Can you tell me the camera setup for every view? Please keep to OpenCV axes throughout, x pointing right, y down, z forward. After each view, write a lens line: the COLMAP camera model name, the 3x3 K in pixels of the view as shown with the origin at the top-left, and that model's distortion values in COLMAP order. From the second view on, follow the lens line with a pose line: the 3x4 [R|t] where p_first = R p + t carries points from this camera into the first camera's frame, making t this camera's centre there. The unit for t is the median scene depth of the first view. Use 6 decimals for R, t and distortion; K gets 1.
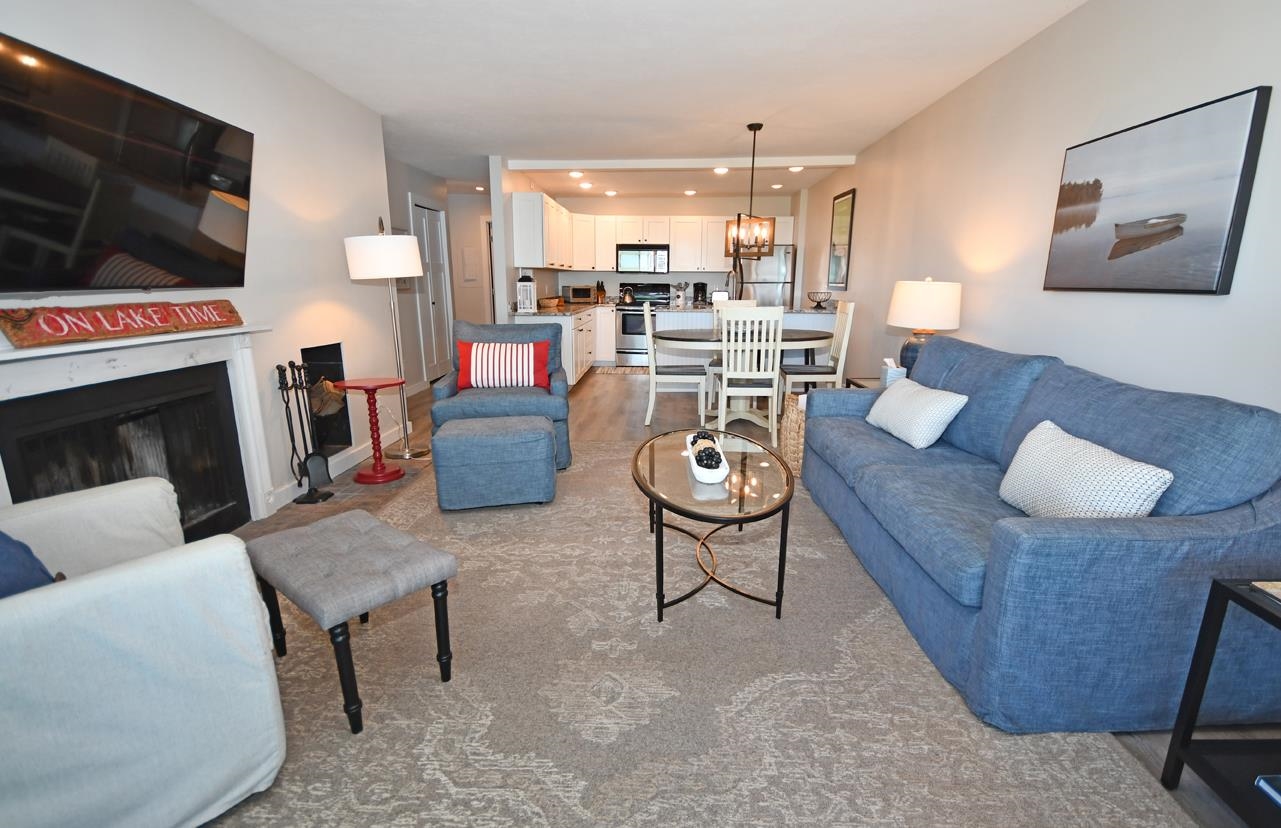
lens RADIAL K [[590.3, 0, 645.5], [0, 590.3, 422.0], [0, 0, 1]] dist [0.000350, -0.000479]
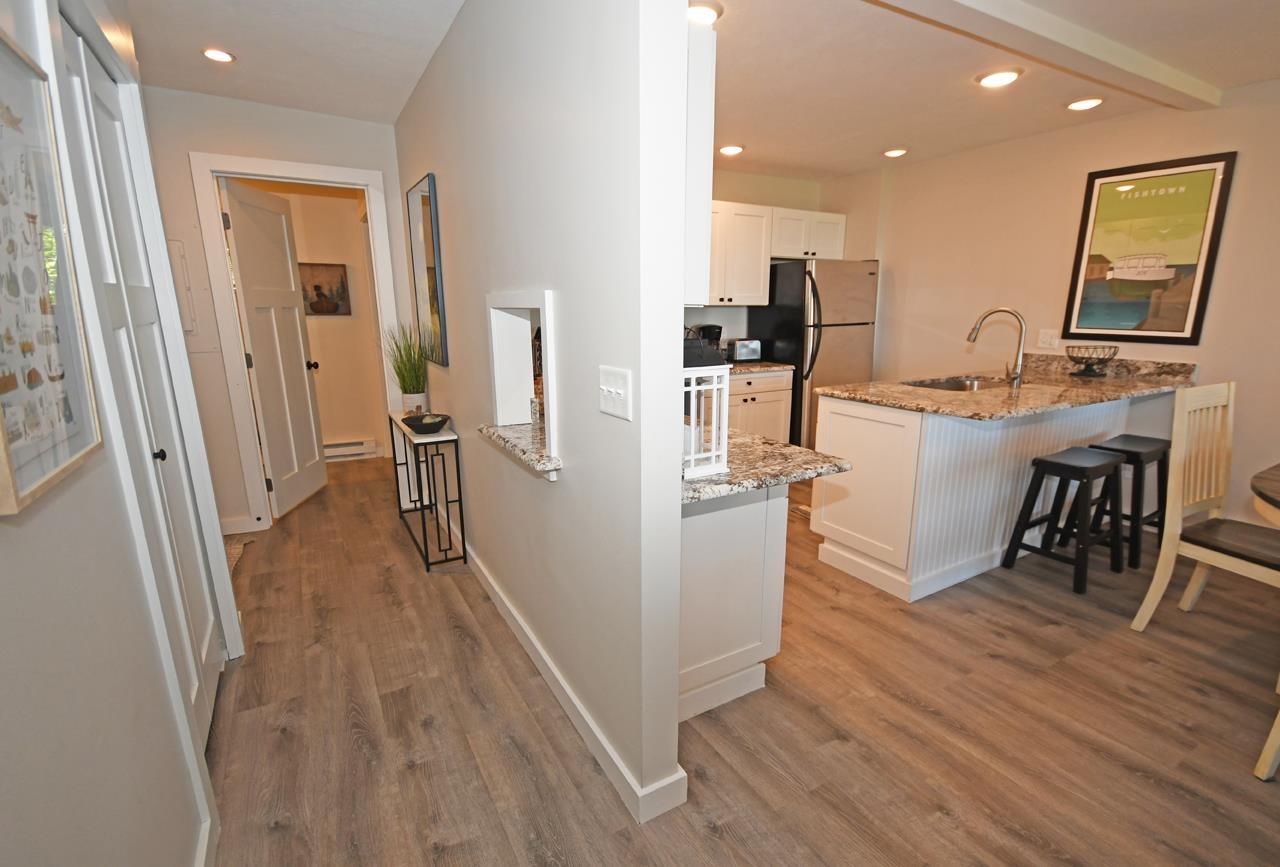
lens RADIAL K [[584.8, 0, 645.6], [0, 584.8, 447.6], [0, 0, 1]] dist [0.002375, -0.007816]
pose [[0.846904, -0.134012, 0.514581, -0.664537], [0.131994, 0.990415, 0.040696, -0.394122], [-0.515103, 0.033456, 0.856475, 1.457584]]
